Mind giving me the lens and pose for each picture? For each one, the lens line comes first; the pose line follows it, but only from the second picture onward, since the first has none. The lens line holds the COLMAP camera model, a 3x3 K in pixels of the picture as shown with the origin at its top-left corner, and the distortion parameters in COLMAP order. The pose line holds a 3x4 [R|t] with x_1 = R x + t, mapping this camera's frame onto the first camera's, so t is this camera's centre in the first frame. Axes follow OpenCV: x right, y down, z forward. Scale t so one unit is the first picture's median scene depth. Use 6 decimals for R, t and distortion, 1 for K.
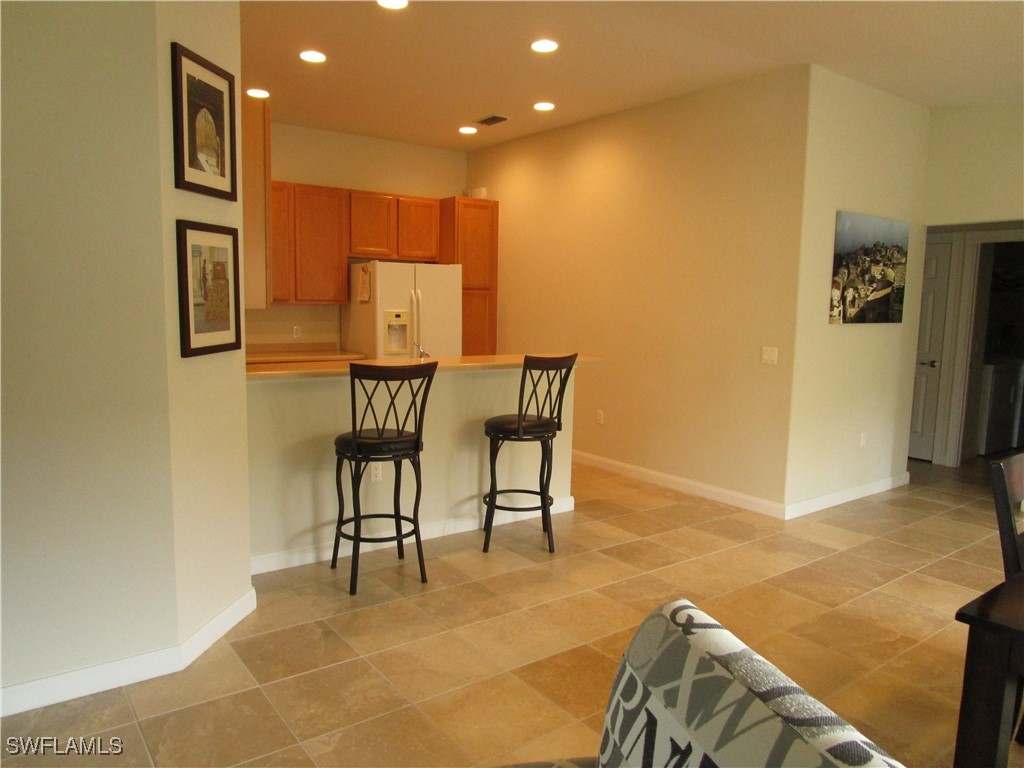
lens RADIAL K [[723.3, 0, 512.1], [0, 723.3, 386.7], [0, 0, 1]] dist [-0.033136, 0.014196]
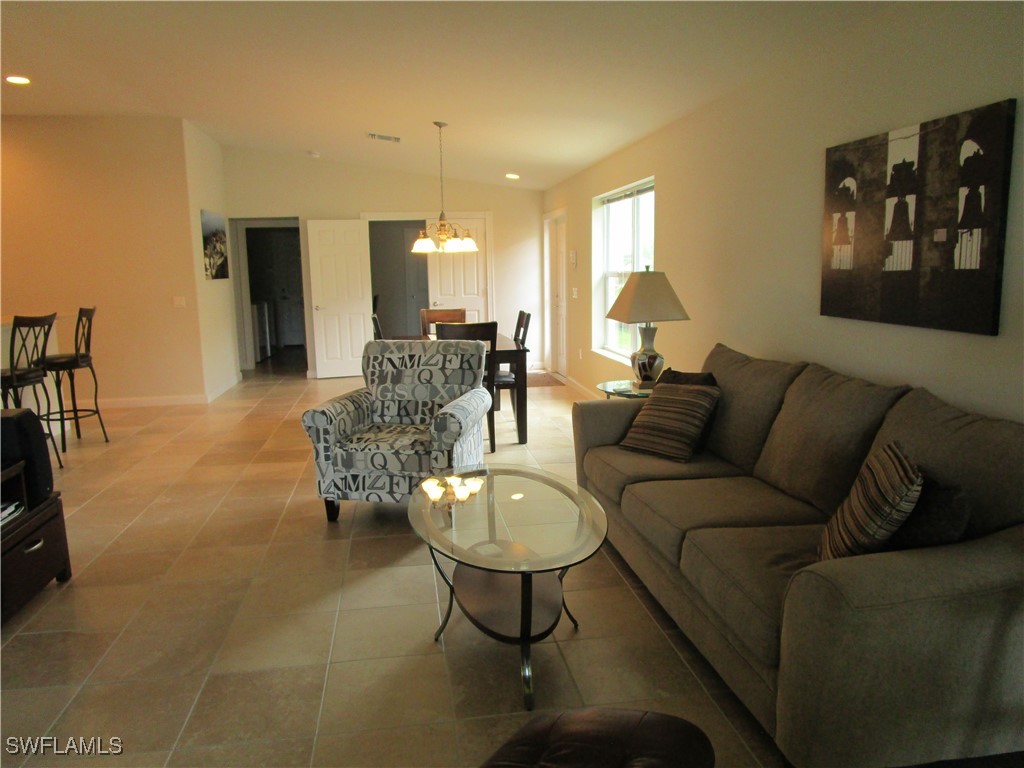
lens RADIAL K [[723.3, 0, 517.4], [0, 723.3, 387.1], [0, 0, 1]] dist [-0.033136, 0.014196]
pose [[0.448020, -0.172693, 0.877186, -0.881142], [0.134968, 0.982986, 0.124588, 0.051650], [-0.883777, 0.062574, 0.463705, -0.431592]]
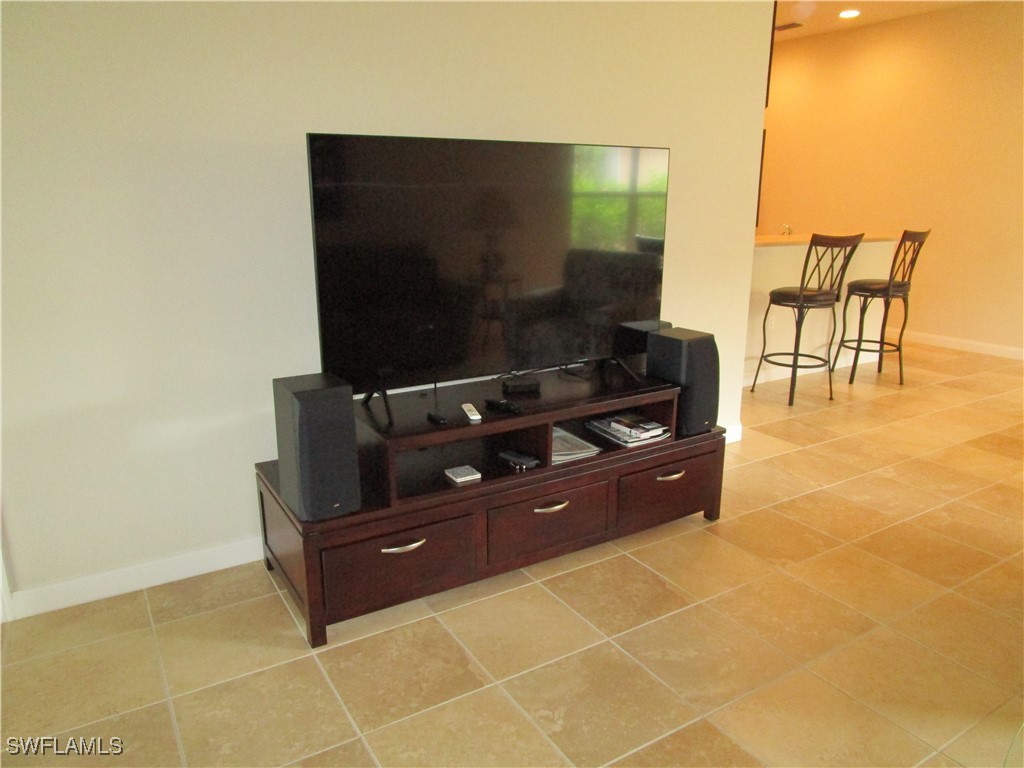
lens RADIAL K [[723.3, 0, 513.7], [0, 723.3, 387.8], [0, 0, 1]] dist [-0.033136, 0.014196]
pose [[0.995801, 0.001334, -0.091539, -0.524538], [0.011337, 0.990400, 0.137766, 0.050251], [0.090844, -0.138225, 0.986226, -0.335132]]
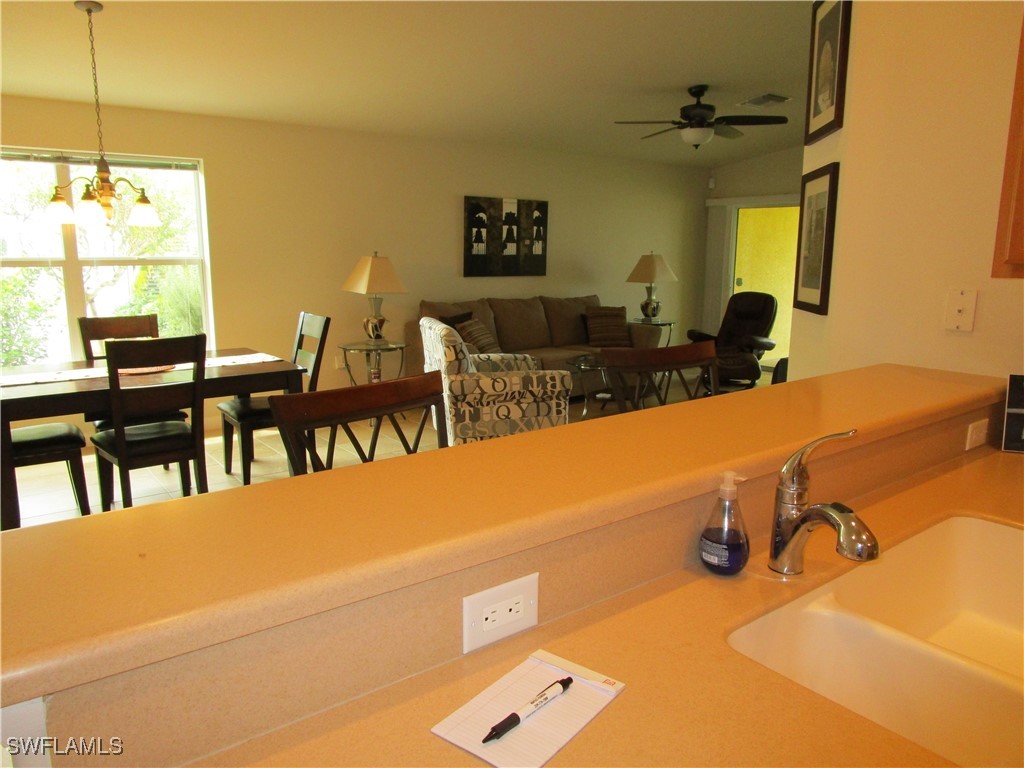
lens RADIAL K [[723.3, 0, 508.8], [0, 723.3, 388.2], [0, 0, 1]] dist [-0.033136, 0.014196]
pose [[-0.999587, -0.025000, -0.014140, -0.016324], [-0.028149, 0.950539, 0.309327, -0.173564], [0.005707, 0.309597, -0.950851, 1.454878]]
